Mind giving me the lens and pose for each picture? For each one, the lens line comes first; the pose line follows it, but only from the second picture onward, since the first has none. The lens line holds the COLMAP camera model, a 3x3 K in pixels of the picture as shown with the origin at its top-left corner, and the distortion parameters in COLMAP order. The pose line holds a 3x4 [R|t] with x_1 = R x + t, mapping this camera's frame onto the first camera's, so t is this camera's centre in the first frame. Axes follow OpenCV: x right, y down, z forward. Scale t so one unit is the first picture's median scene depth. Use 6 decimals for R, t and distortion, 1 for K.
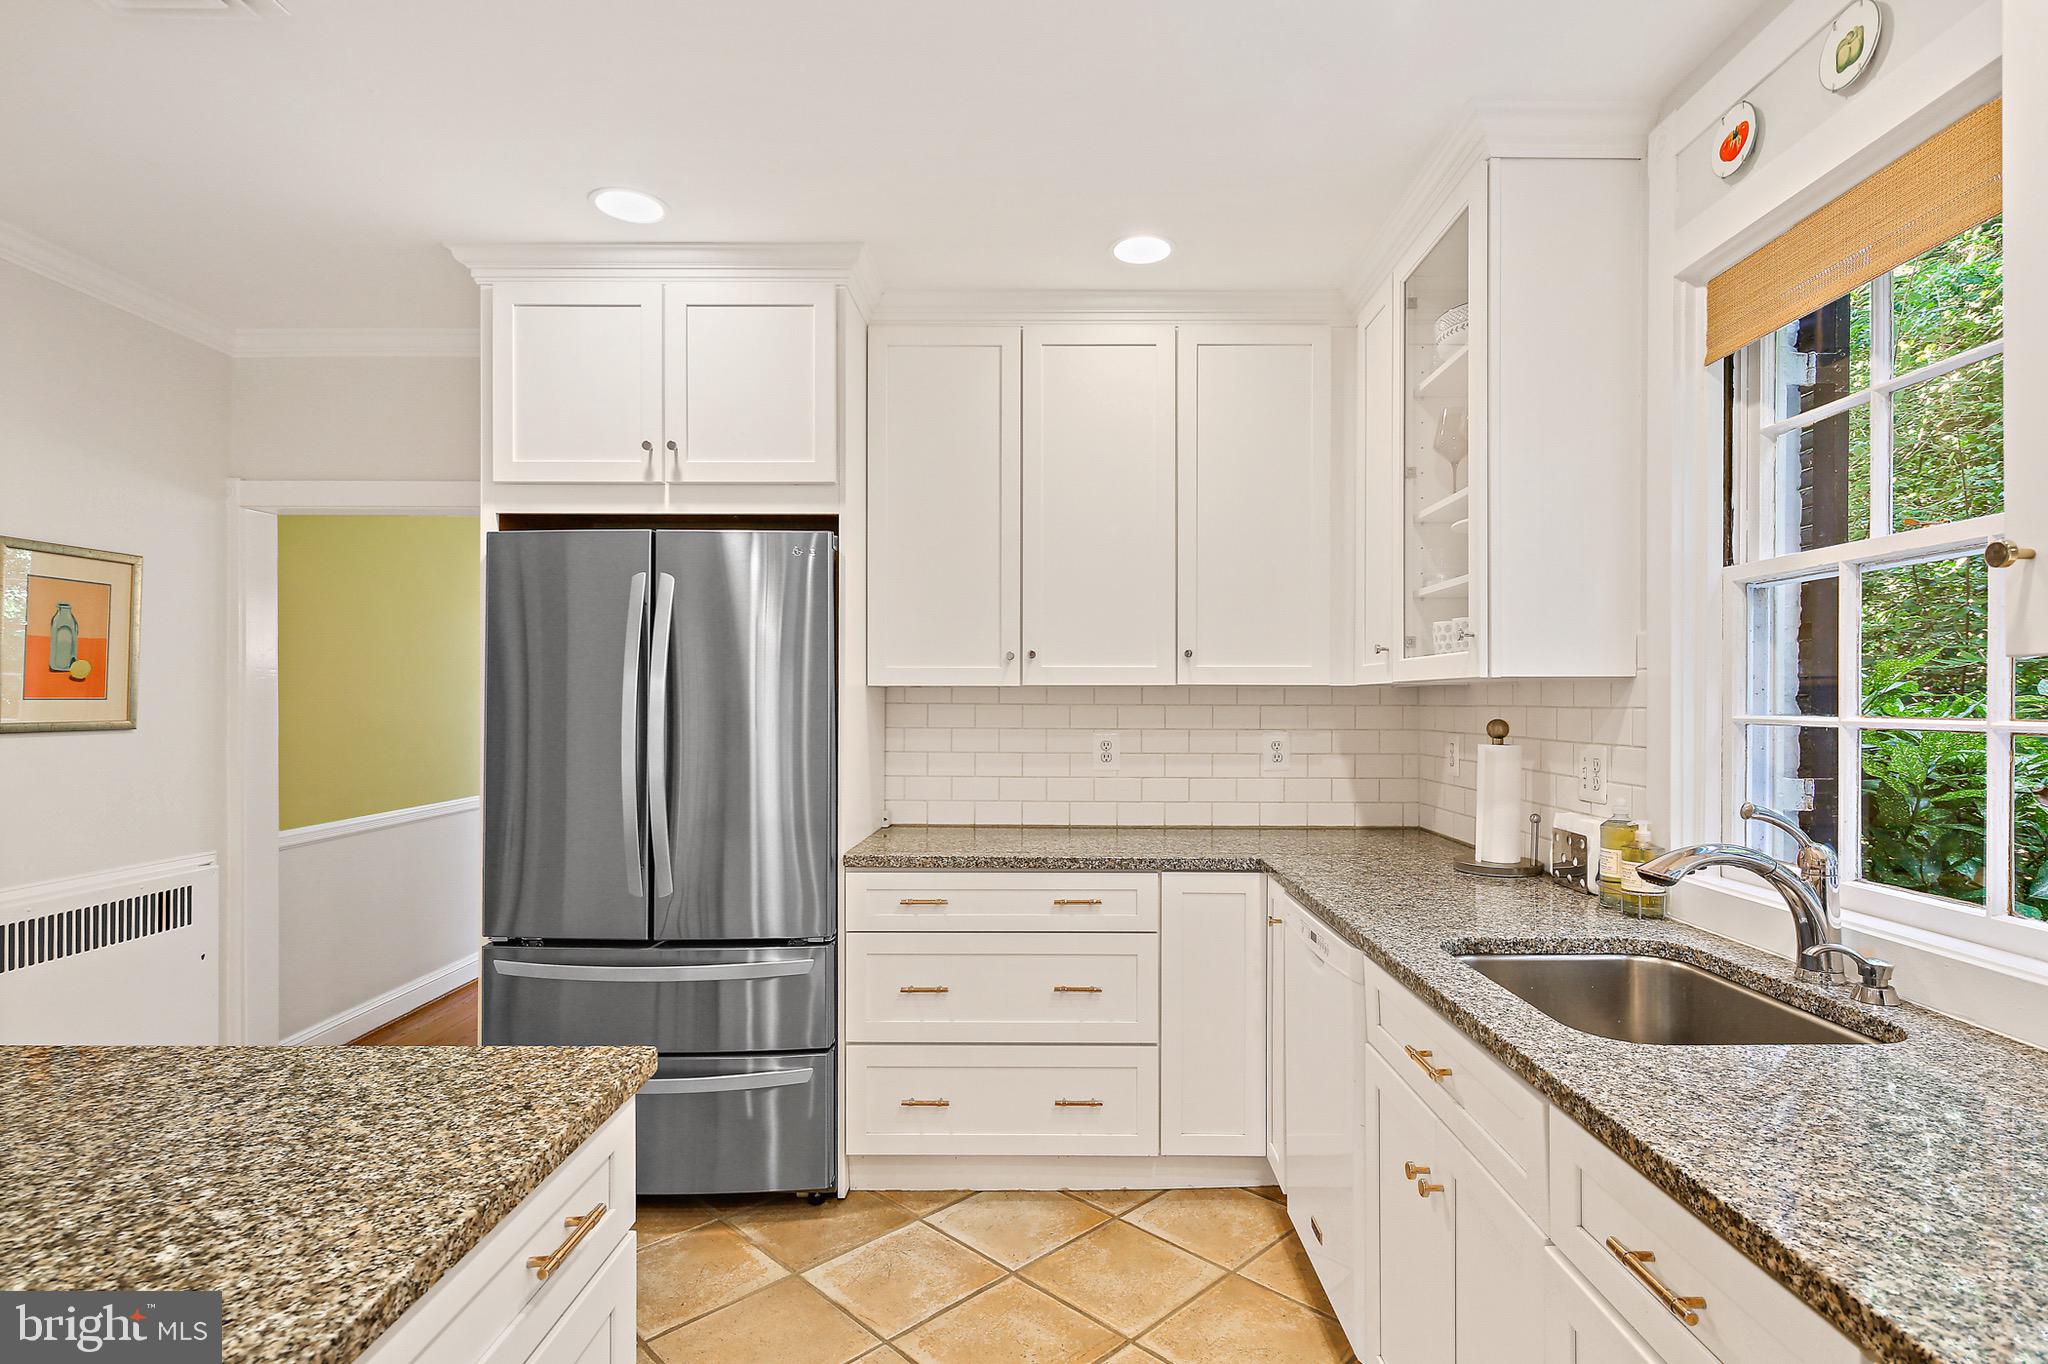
lens RADIAL K [[1017.6, 0, 1050.7], [0, 1017.6, 695.4], [0, 0, 1]] dist [0.003655, -0.003346]
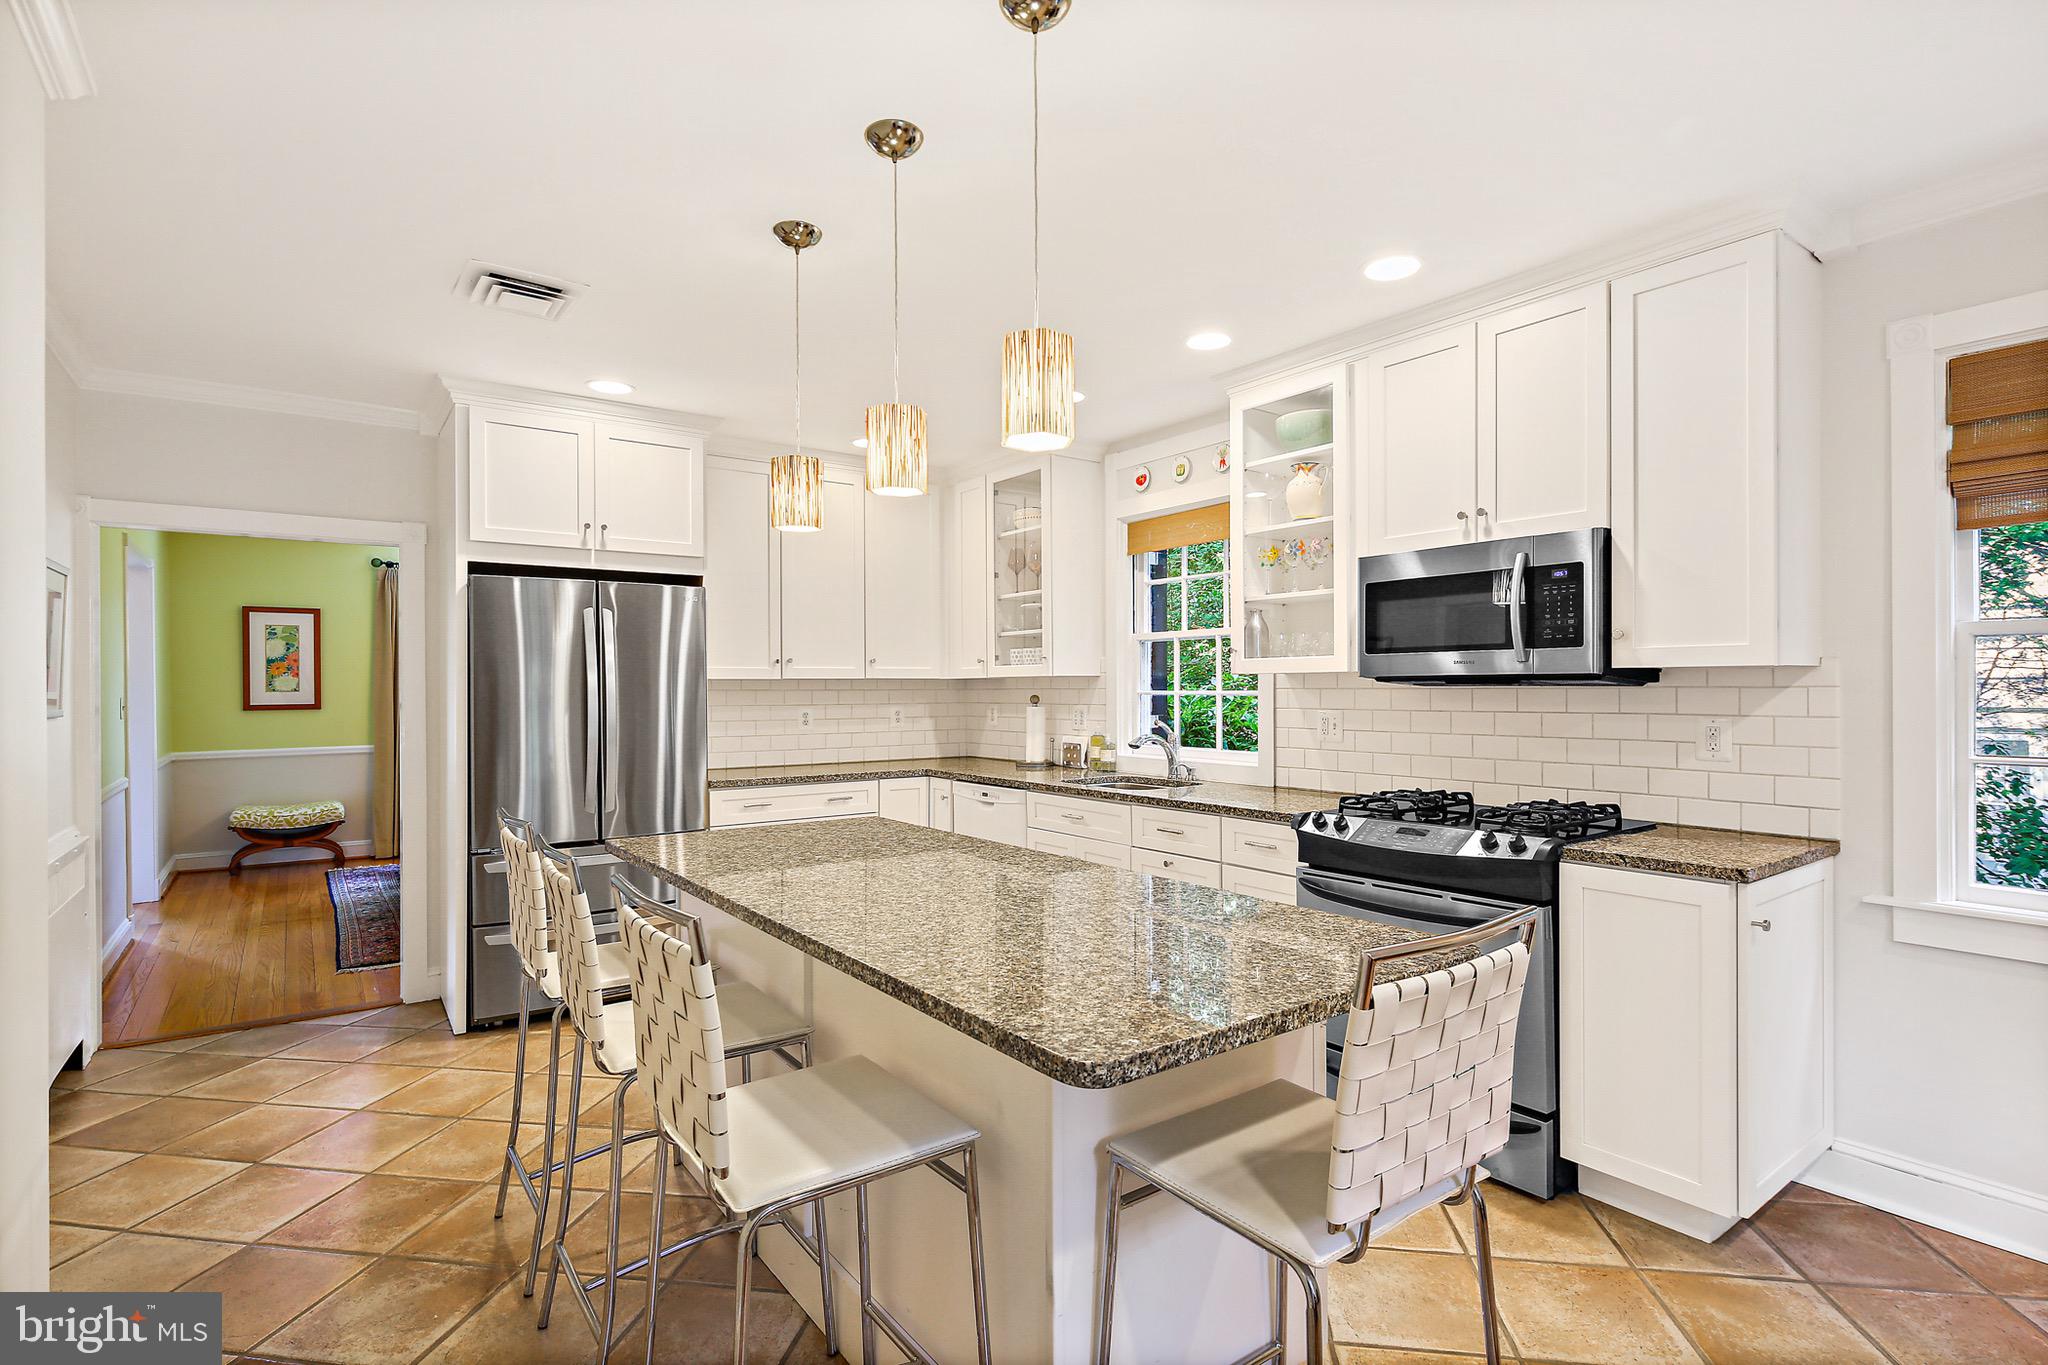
lens RADIAL K [[1017.6, 0, 1029.8], [0, 1017.6, 679.6], [0, 0, 1]] dist [0.003655, -0.003346]
pose [[0.807290, -0.001238, 0.590154, -1.085736], [0.003421, 0.999991, -0.002581, -0.003991], [-0.590146, 0.004103, 0.807286, -0.937255]]
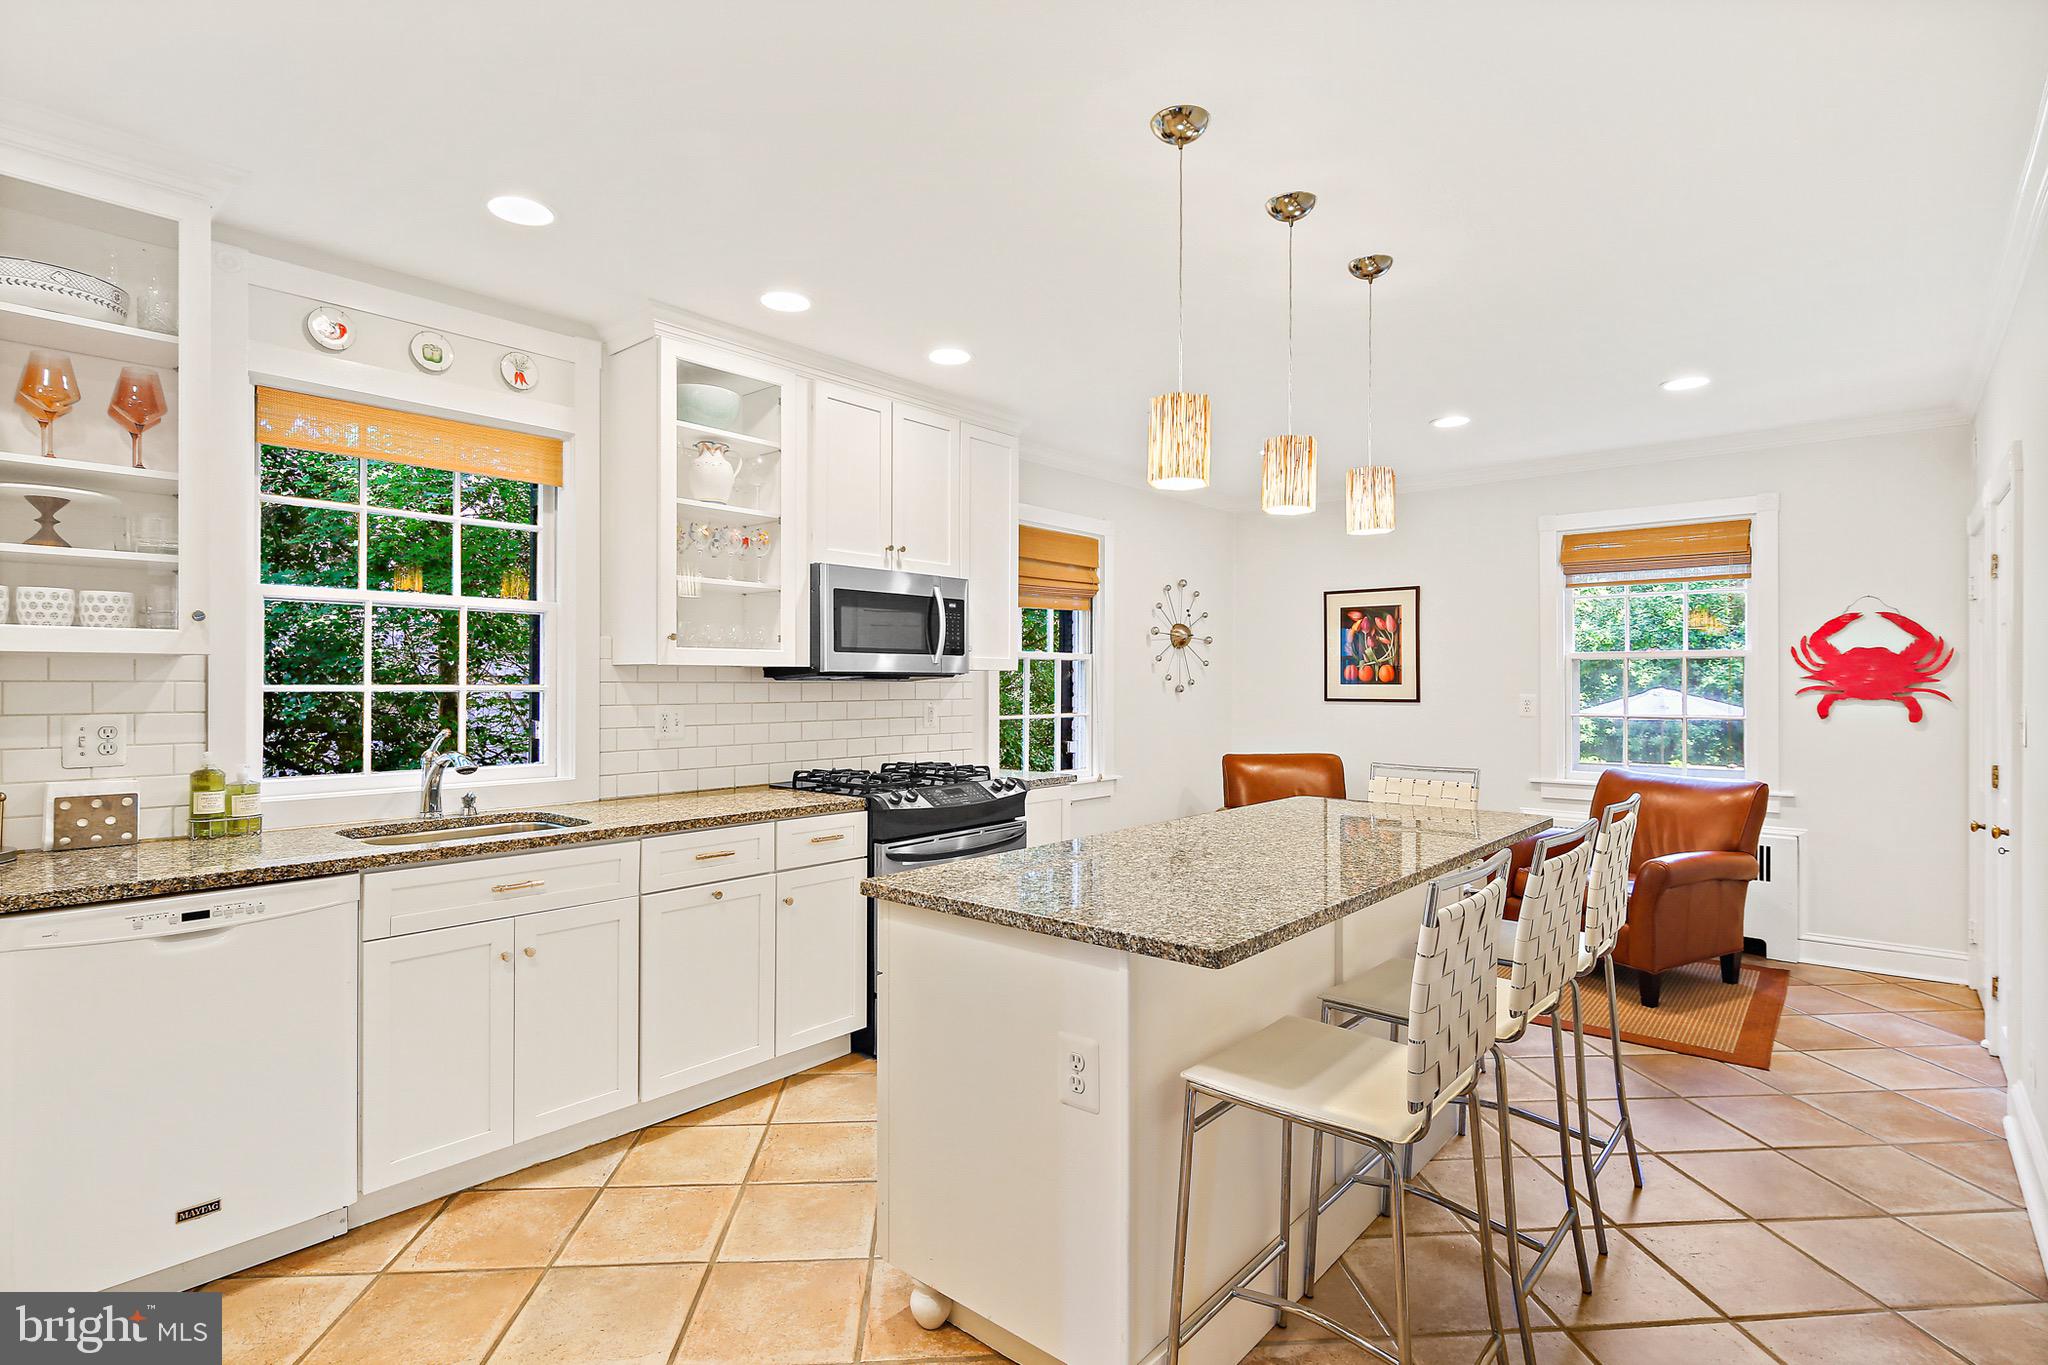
lens RADIAL K [[1017.6, 0, 1011.8], [0, 1017.6, 673.1], [0, 0, 1]] dist [0.003655, -0.003346]
pose [[-0.748493, 0.000433, 0.663142, -1.123521], [-0.007443, 0.999931, -0.009053, 0.006360], [-0.663101, -0.011712, -0.748438, 1.383741]]
